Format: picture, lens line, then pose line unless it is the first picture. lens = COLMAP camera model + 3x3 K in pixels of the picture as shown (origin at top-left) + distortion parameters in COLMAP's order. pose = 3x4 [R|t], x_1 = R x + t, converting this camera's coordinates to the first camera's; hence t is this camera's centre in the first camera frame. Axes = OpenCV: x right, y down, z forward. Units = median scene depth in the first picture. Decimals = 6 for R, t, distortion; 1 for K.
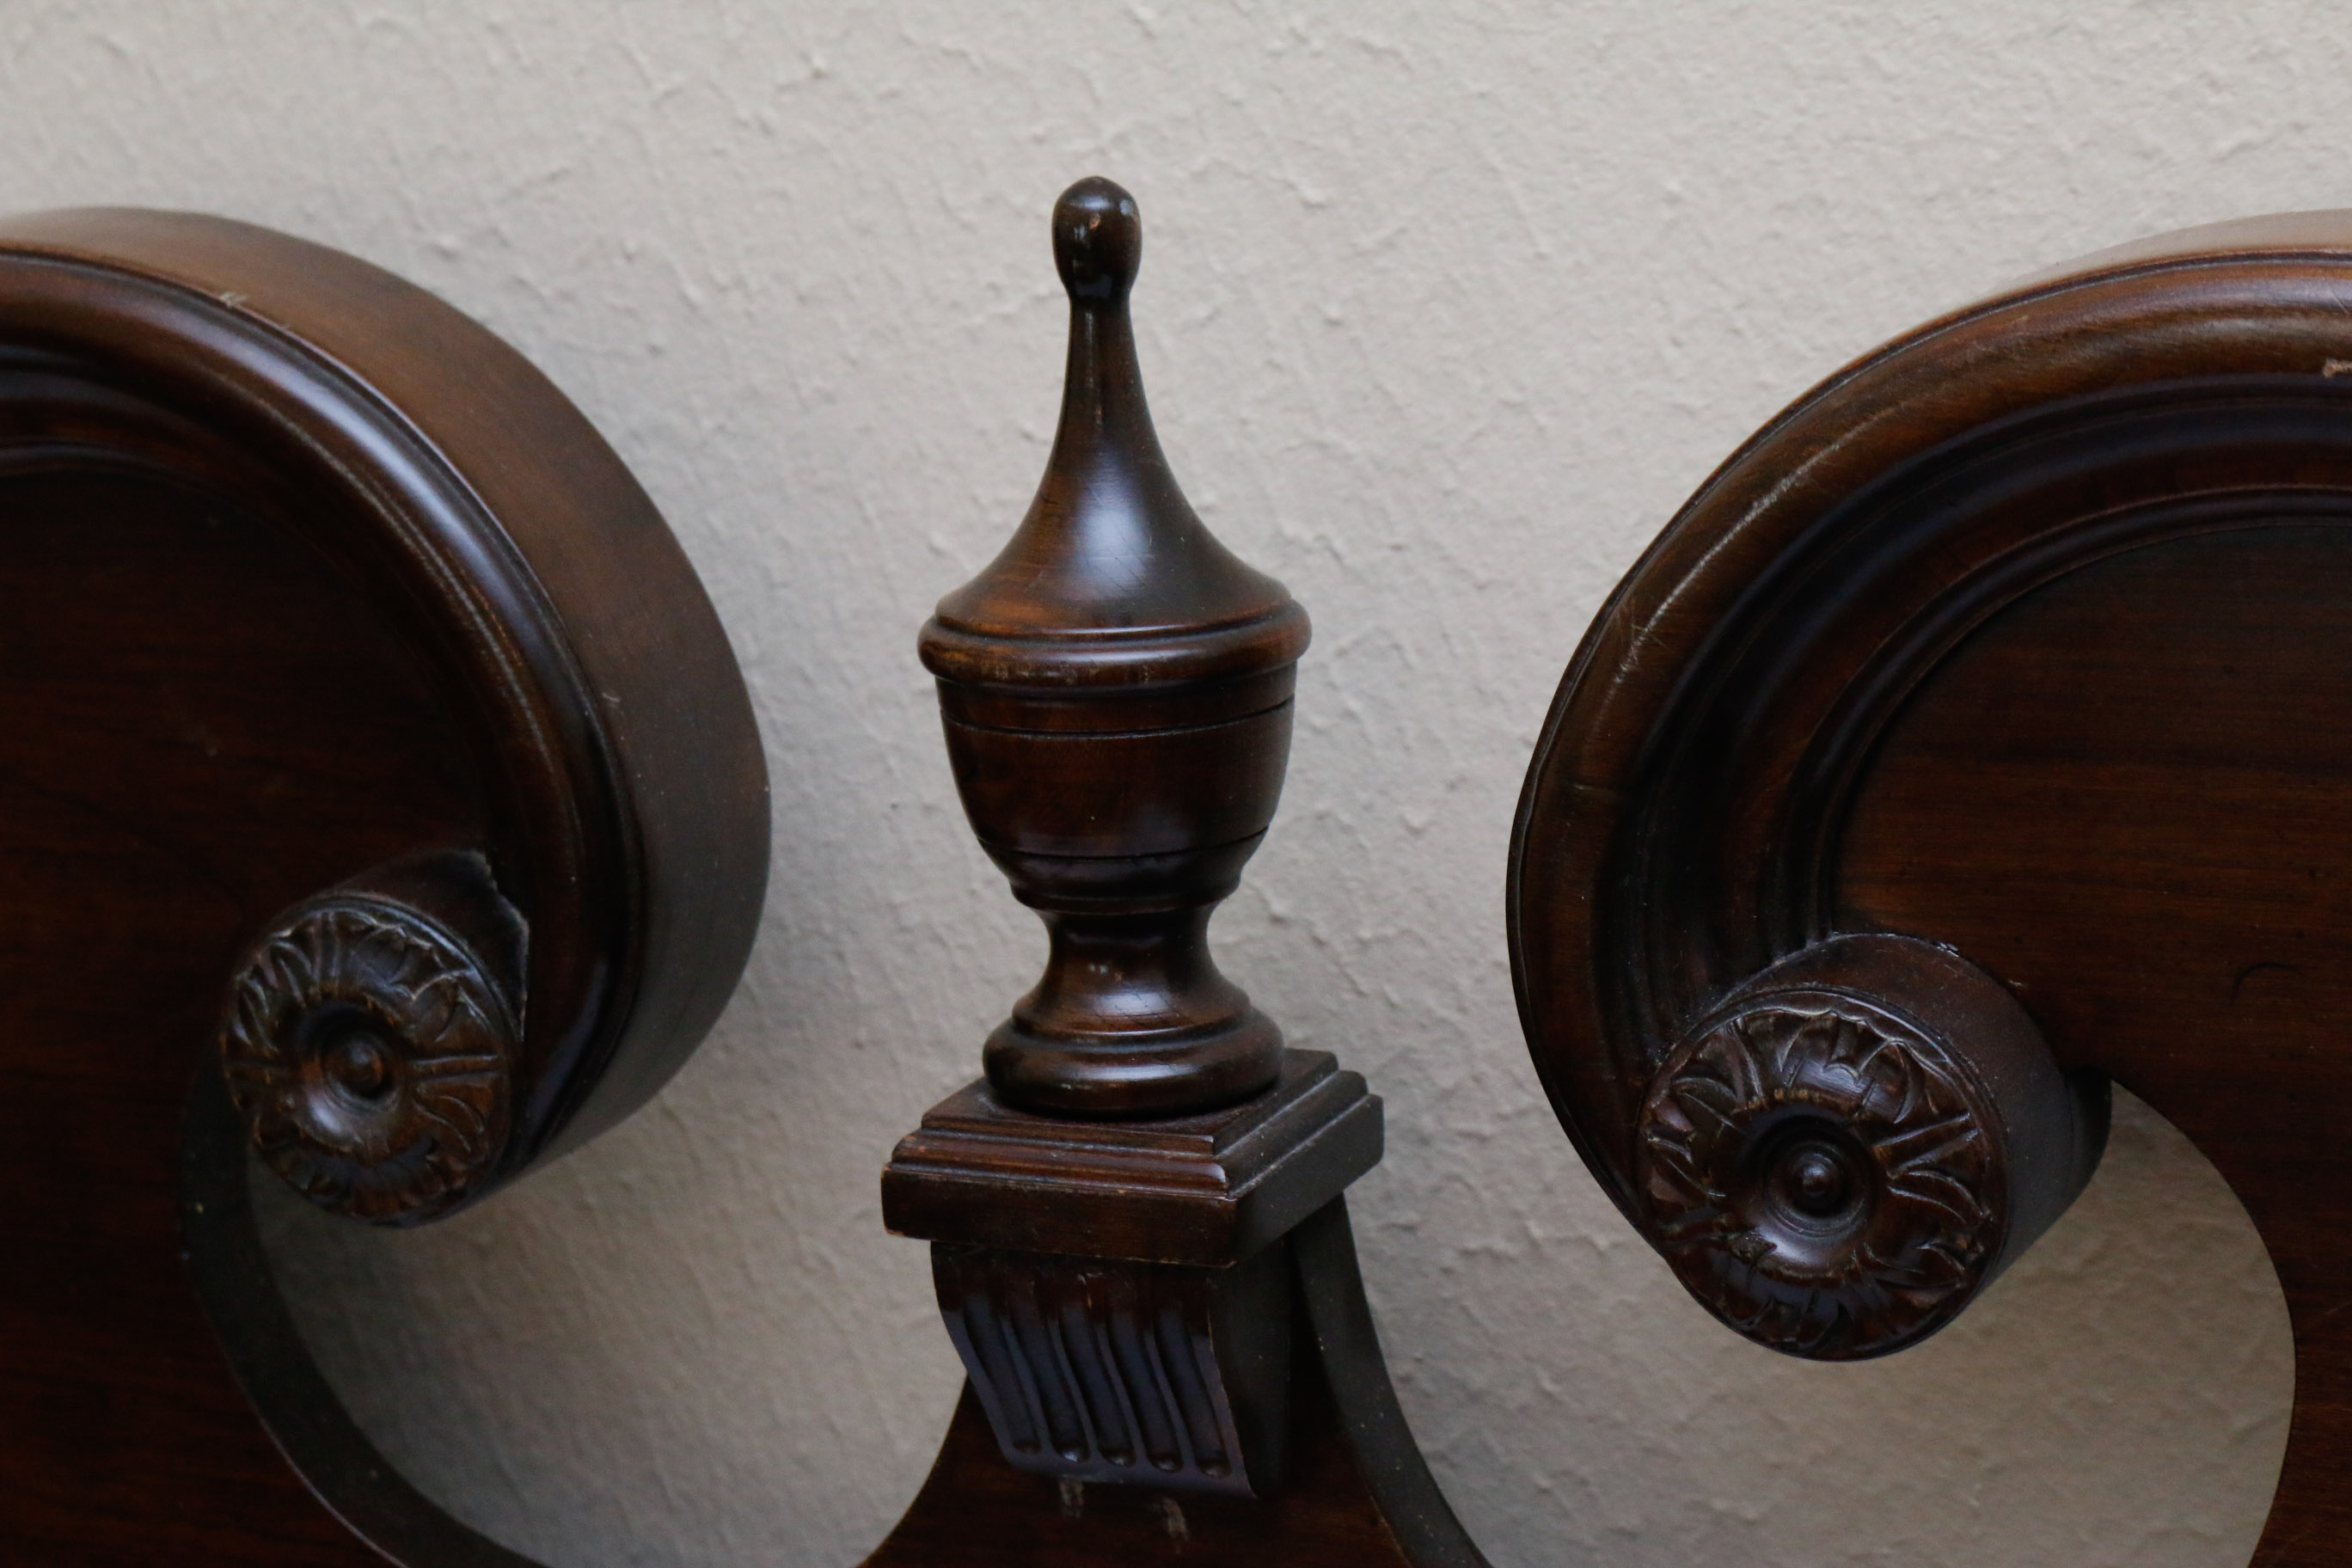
lens RADIAL K [[5516.7, 0, 1178.0], [0, 5516.7, 792.4], [0, 0, 1]] dist [0.026458, 0.000000]
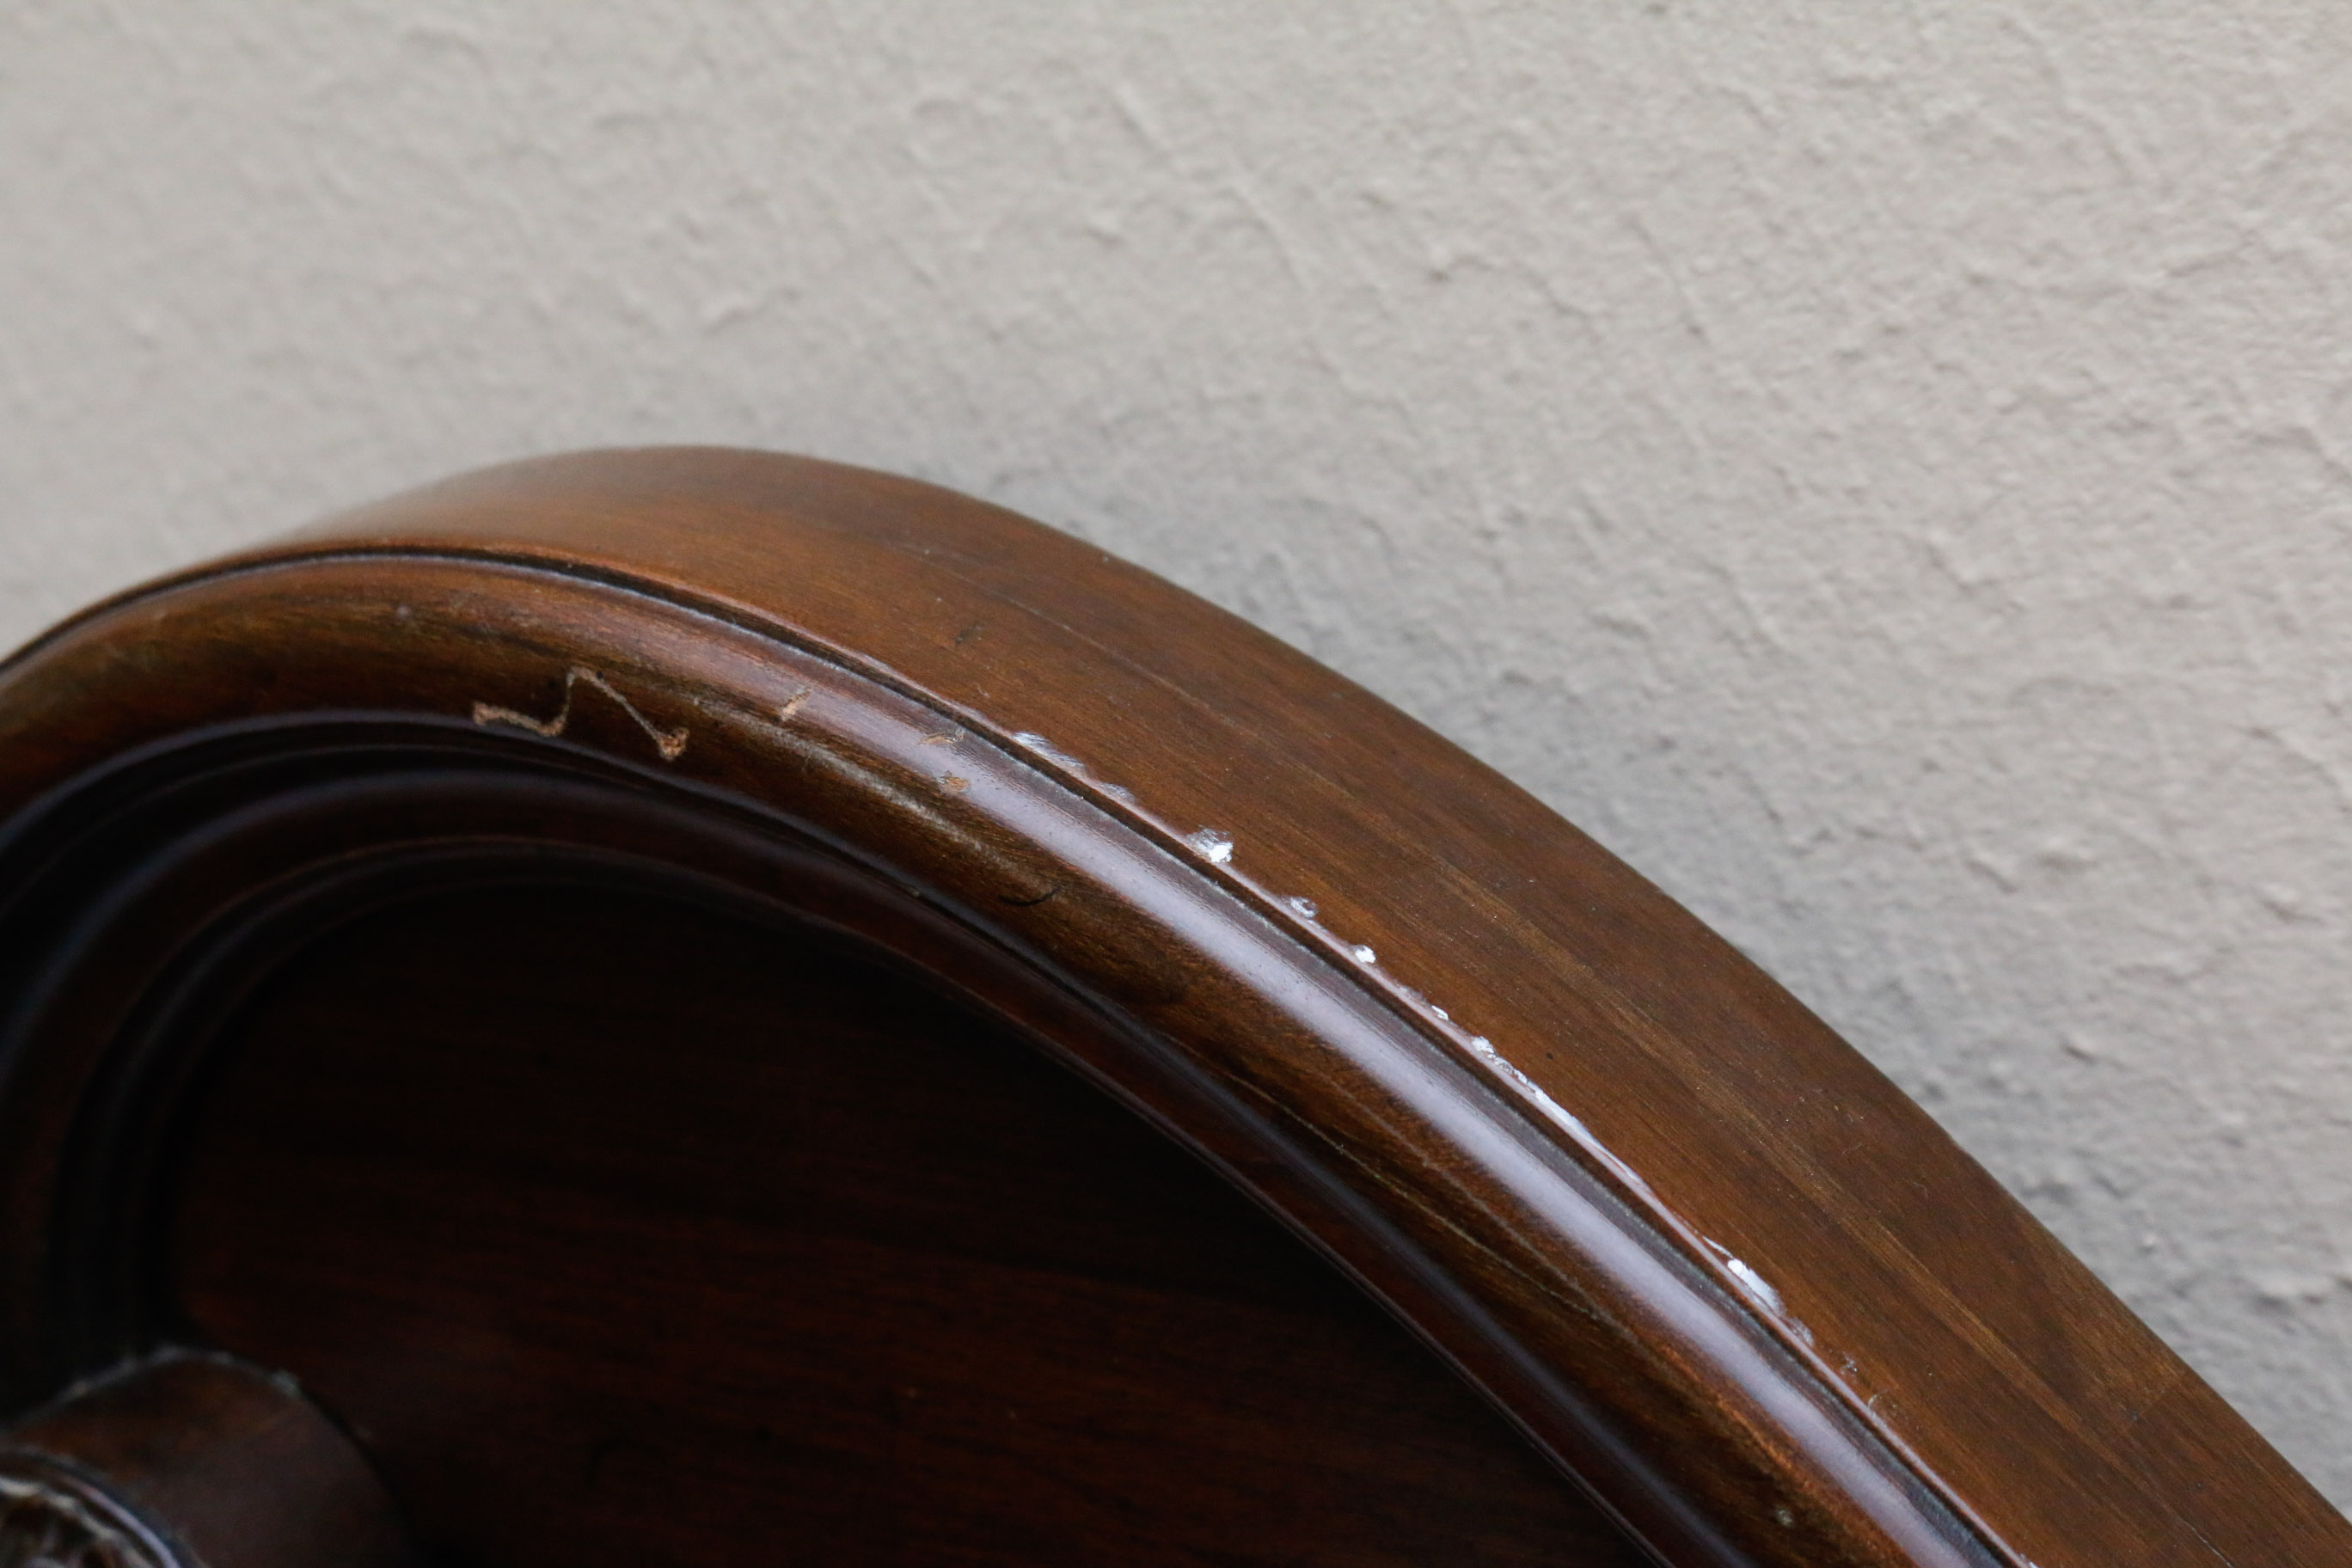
lens RADIAL K [[5516.7, 0, 1165.3], [0, 5516.7, 789.8], [0, 0, 1]] dist [0.026458, 0.000000]
pose [[0.991370, 0.021833, -0.129259, 0.326803], [-0.012734, 0.997409, 0.070806, -0.099537], [0.130470, -0.068549, 0.989080, 0.243219]]
